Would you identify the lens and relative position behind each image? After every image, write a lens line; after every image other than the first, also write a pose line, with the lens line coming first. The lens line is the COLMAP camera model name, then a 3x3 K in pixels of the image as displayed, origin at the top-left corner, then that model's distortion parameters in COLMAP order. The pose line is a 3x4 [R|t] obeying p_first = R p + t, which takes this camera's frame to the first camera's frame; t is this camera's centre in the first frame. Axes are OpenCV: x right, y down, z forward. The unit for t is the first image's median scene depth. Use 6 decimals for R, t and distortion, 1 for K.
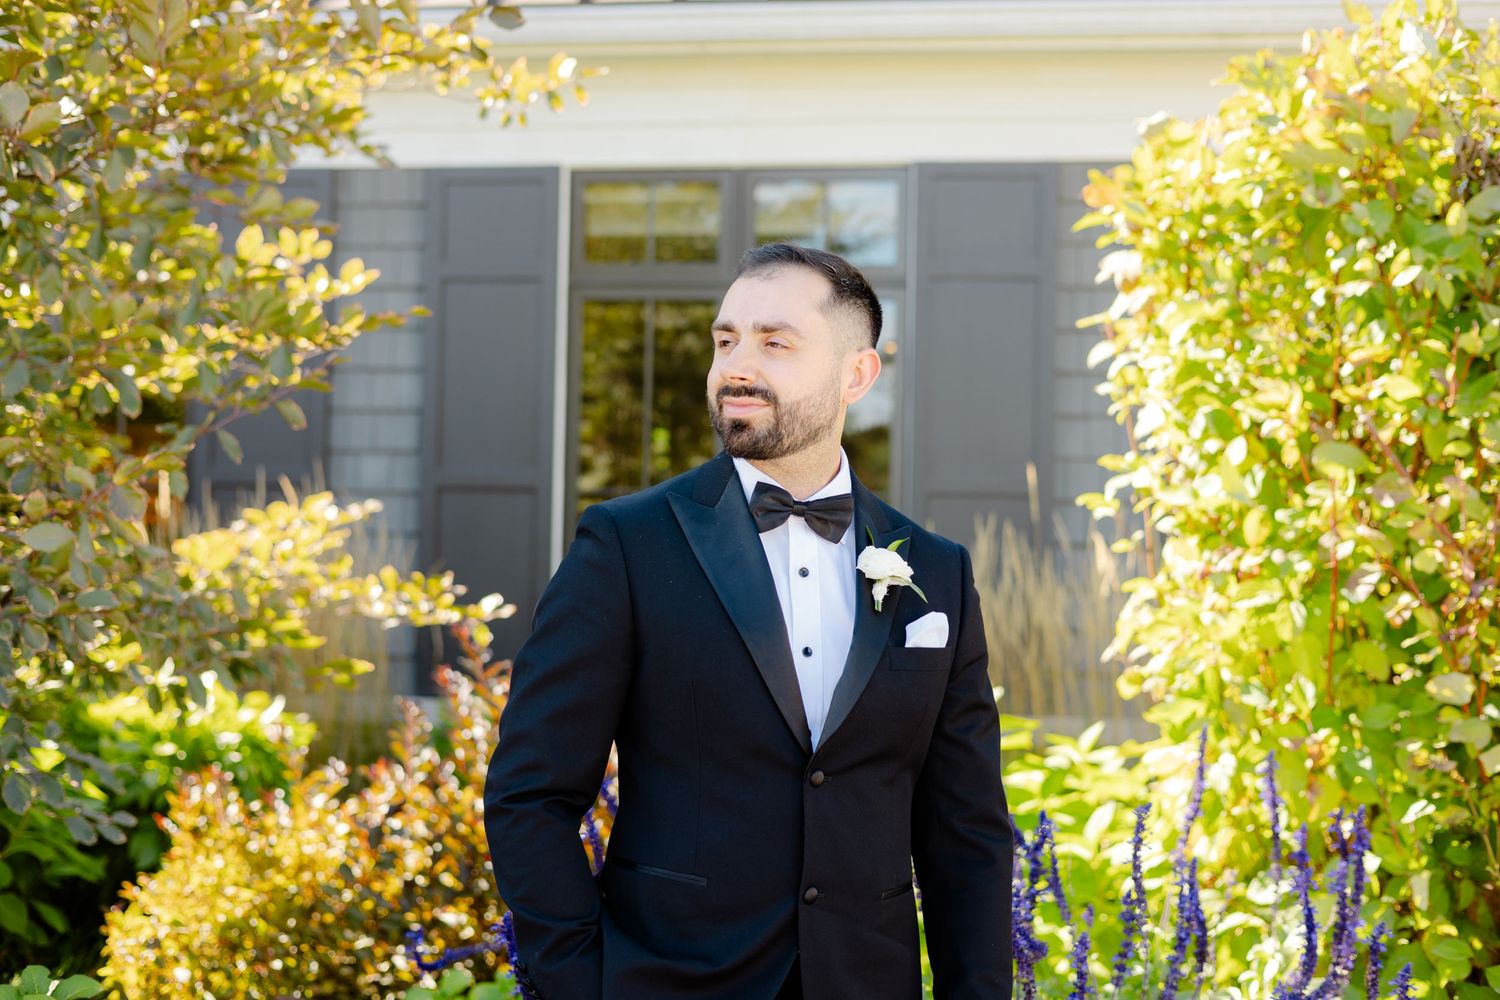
lens RADIAL K [[2153.4, 0, 781.6], [0, 2153.4, 463.1], [0, 0, 1]] dist [-0.000029, 0.078520]
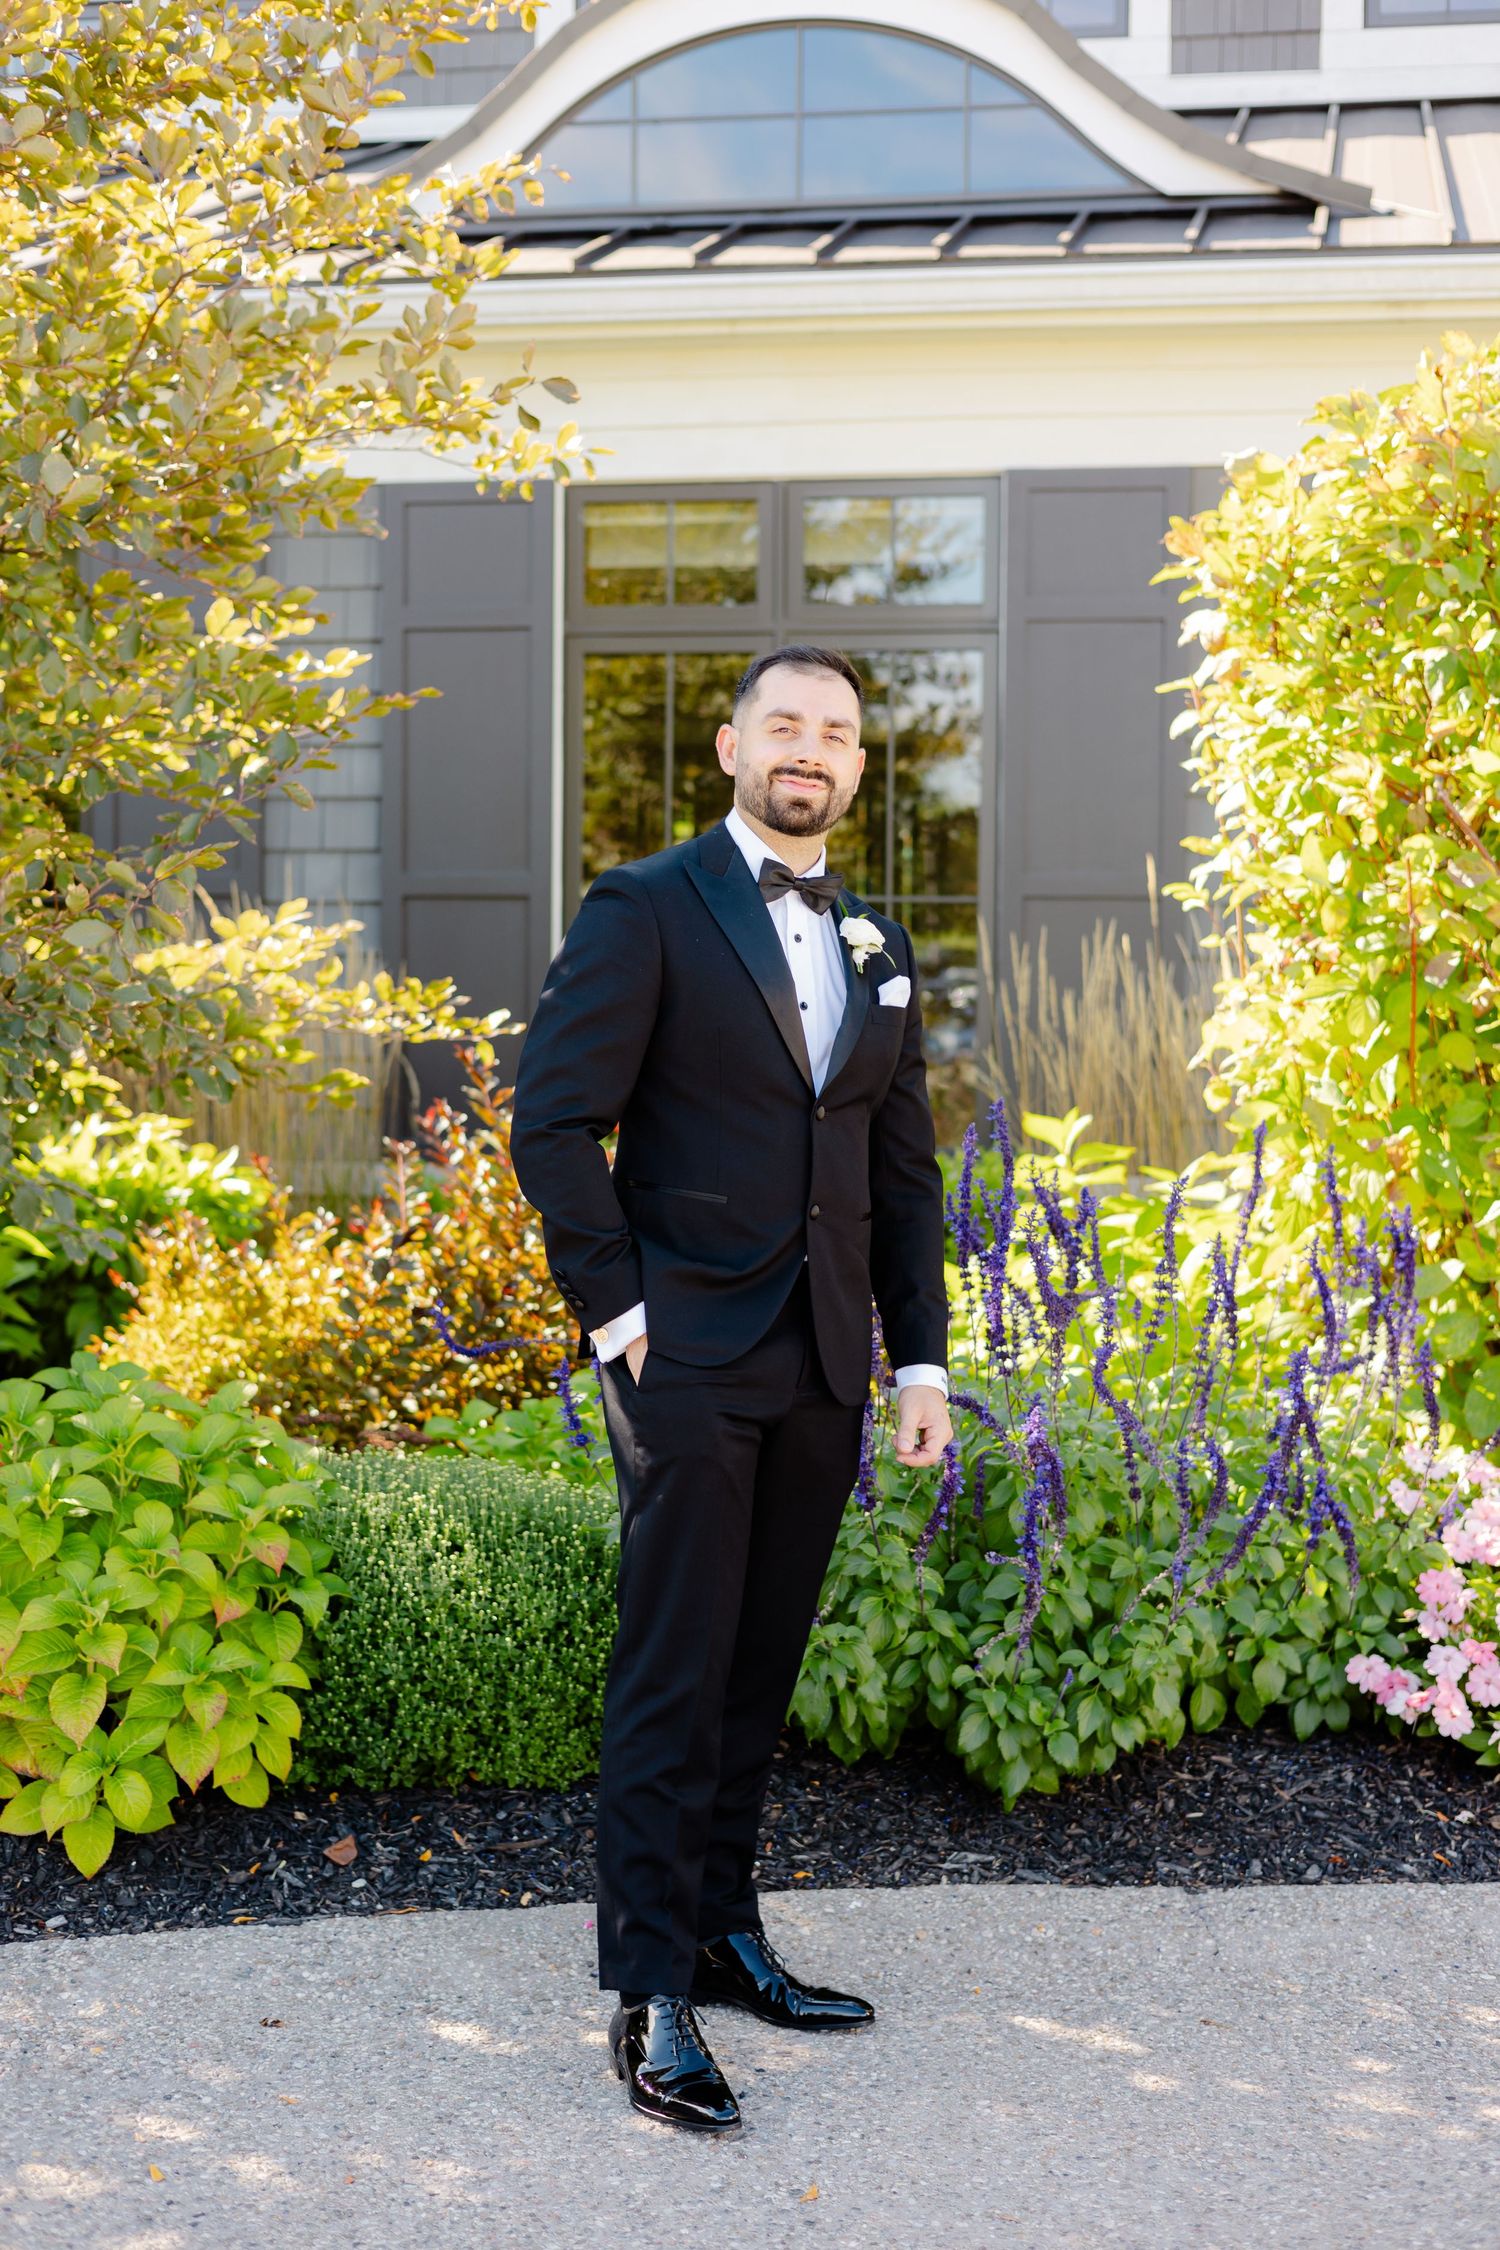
lens RADIAL K [[3230.4, 0, 750.0], [0, 3230.4, 1125.0], [0, 0, 1]] dist [-0.207186, 0.904539]
pose [[0.999356, -0.008933, -0.034760, 0.013121], [0.011632, 0.996868, 0.078226, 0.008064], [0.033953, -0.078580, 0.996329, -0.326385]]
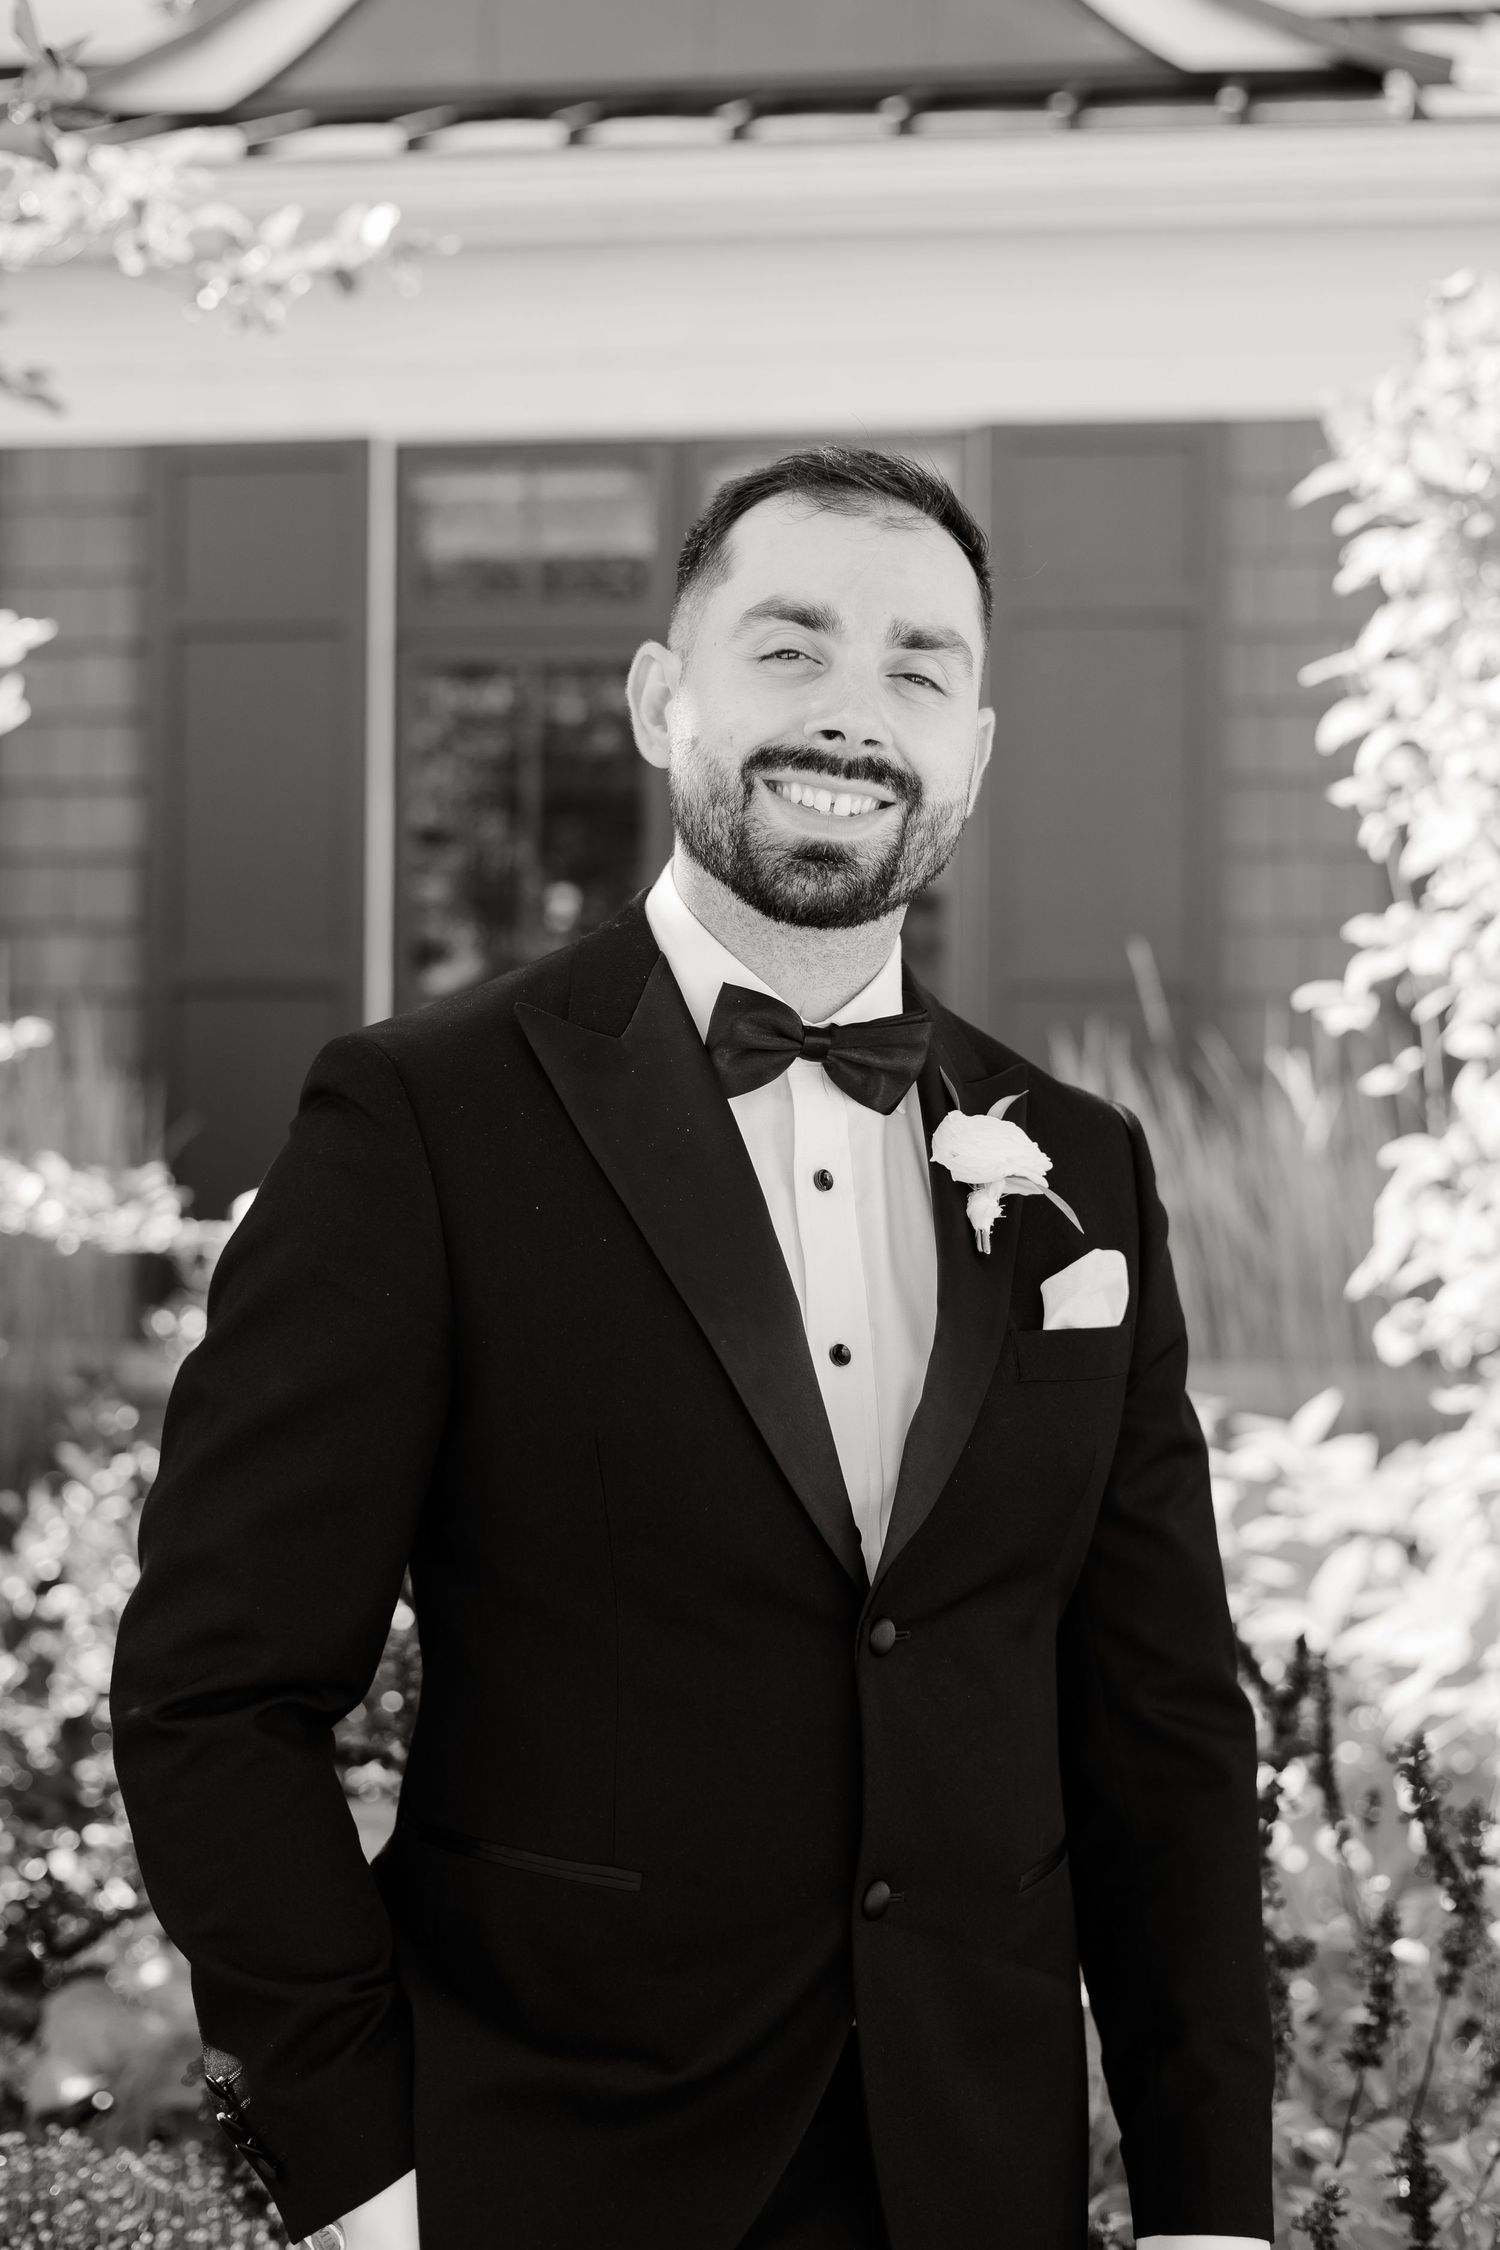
lens RADIAL K [[3230.4, 0, 750.0], [0, 3230.4, 1125.0], [0, 0, 1]] dist [-0.207186, 0.904539]
pose [[0.999933, -0.011402, -0.001770, -0.002725], [0.011485, 0.998271, 0.057640, 0.000023], [0.001110, -0.057657, 0.998336, 0.235020]]
